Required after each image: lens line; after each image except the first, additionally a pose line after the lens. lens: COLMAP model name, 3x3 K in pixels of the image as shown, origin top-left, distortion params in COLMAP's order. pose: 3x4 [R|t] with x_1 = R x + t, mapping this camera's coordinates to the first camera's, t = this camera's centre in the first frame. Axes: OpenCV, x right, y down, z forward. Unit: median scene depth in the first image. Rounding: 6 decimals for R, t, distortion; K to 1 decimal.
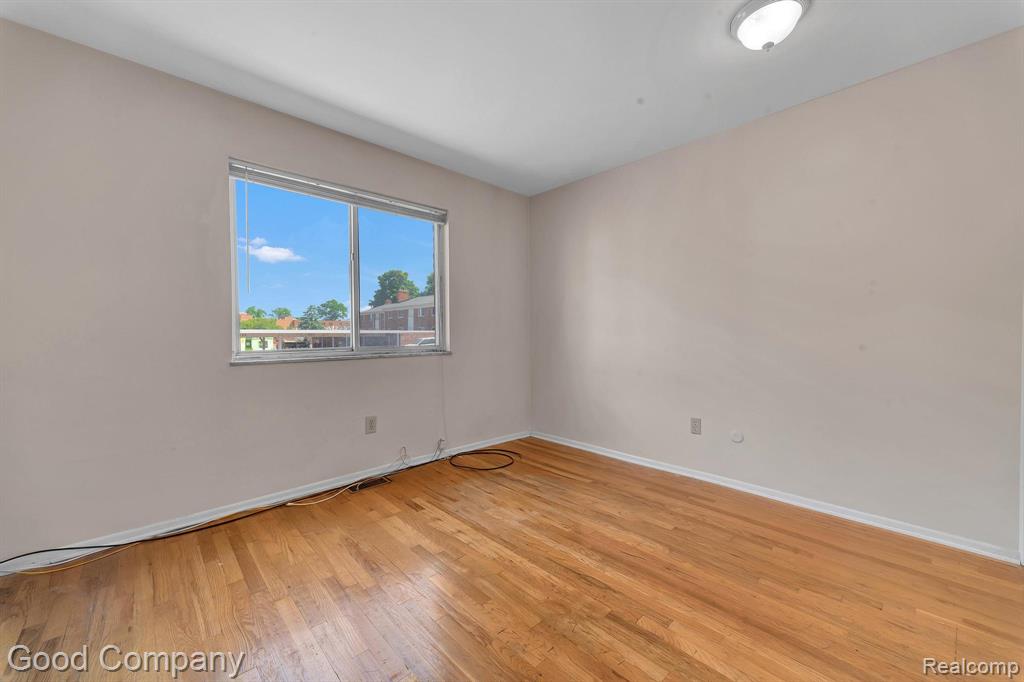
lens RADIAL K [[400.1, 0, 513.2], [0, 400.1, 337.8], [0, 0, 1]] dist [0.002130, -0.000042]
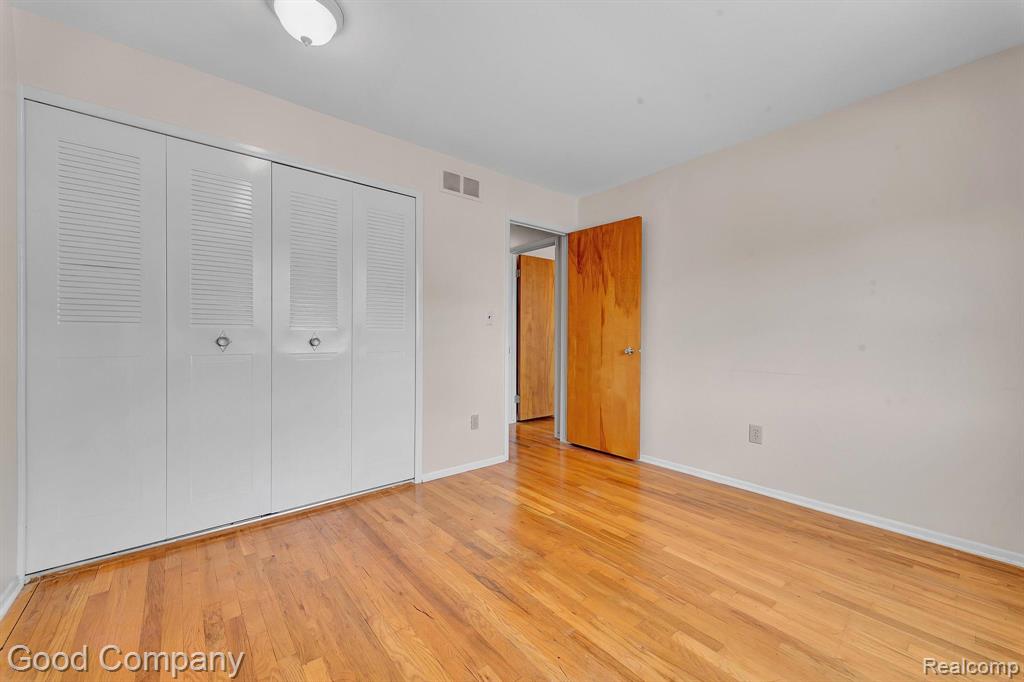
lens RADIAL K [[400.1, 0, 513.2], [0, 400.1, 337.8], [0, 0, 1]] dist [0.002130, -0.000042]
pose [[-0.997918, 0.000089, 0.064500, 0.074305], [0.001151, 0.999864, 0.016436, -0.024209], [-0.064490, 0.016476, -0.997782, 1.984871]]
